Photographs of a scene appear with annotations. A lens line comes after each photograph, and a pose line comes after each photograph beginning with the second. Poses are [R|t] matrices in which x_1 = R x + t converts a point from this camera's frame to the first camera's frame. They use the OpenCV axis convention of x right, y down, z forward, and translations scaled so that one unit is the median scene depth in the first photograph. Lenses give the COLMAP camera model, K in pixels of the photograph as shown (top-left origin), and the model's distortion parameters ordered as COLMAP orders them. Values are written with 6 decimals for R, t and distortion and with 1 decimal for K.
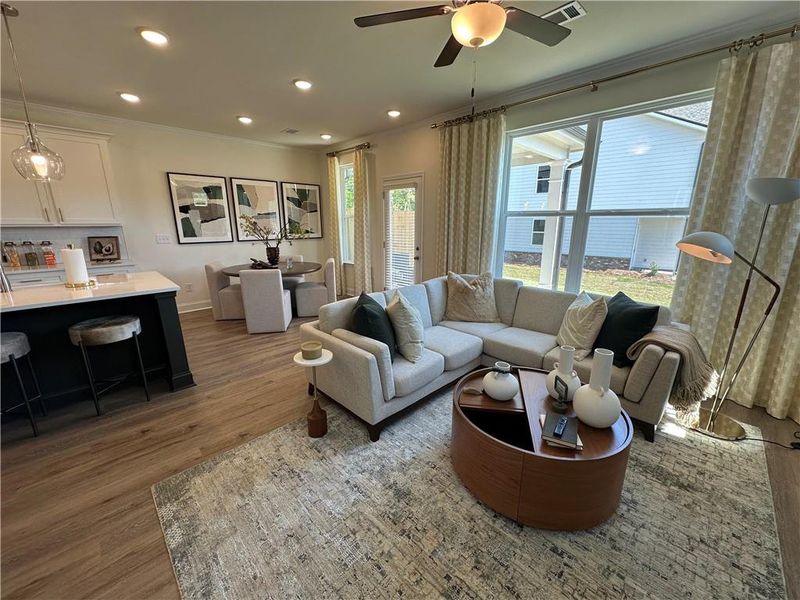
lens RADIAL K [[319.5, 0, 400.5], [0, 319.5, 300.2], [0, 0, 1]] dist [-0.001221, 0.000088]
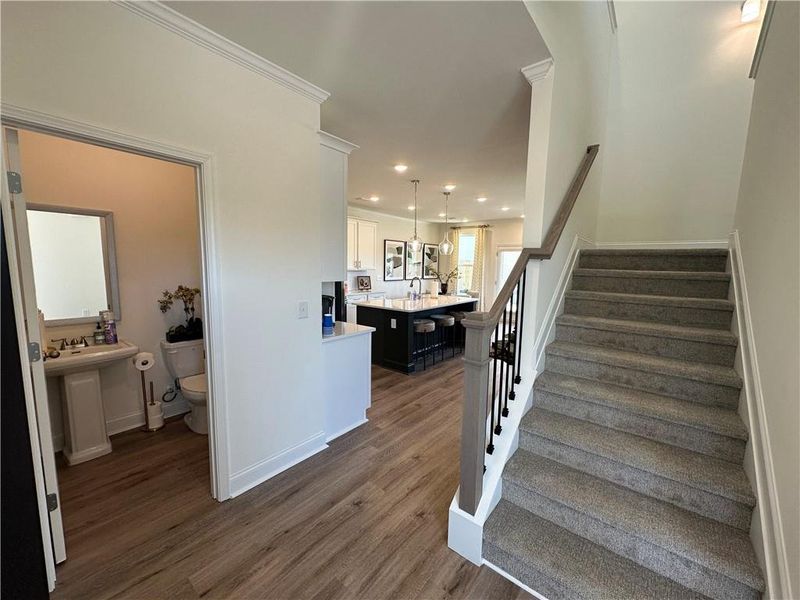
lens RADIAL K [[319.5, 0, 397.8], [0, 319.5, 300.2], [0, 0, 1]] dist [-0.001221, 0.000088]
pose [[0.994567, 0.004814, 0.103989, -0.805629], [0.008726, 0.991559, -0.129362, 0.136862], [-0.103734, 0.129567, 0.986130, -0.624155]]
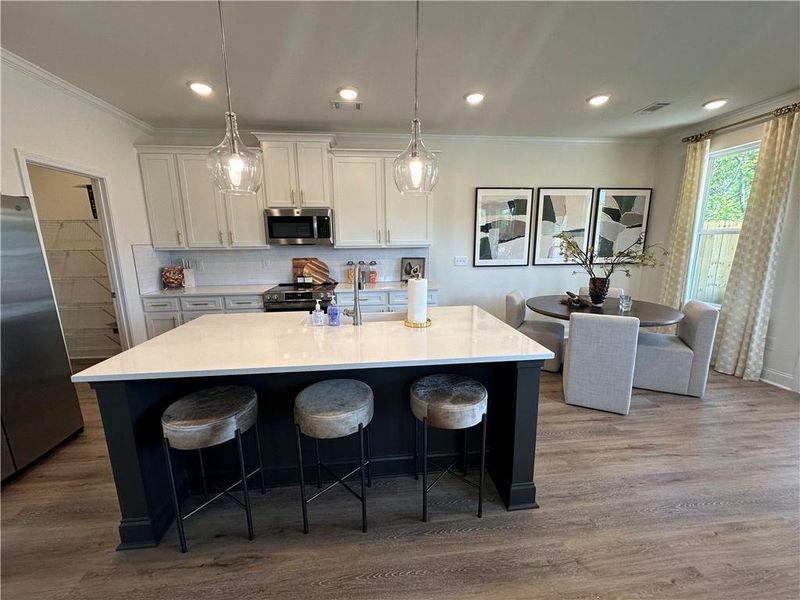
lens RADIAL K [[319.5, 0, 399.4], [0, 319.5, 299.9], [0, 0, 1]] dist [-0.001221, 0.000088]
pose [[0.778623, 0.108570, -0.618029, -0.298670], [-0.141159, 0.989979, -0.003927, -0.052582], [0.611409, 0.090298, 0.786146, 0.183642]]
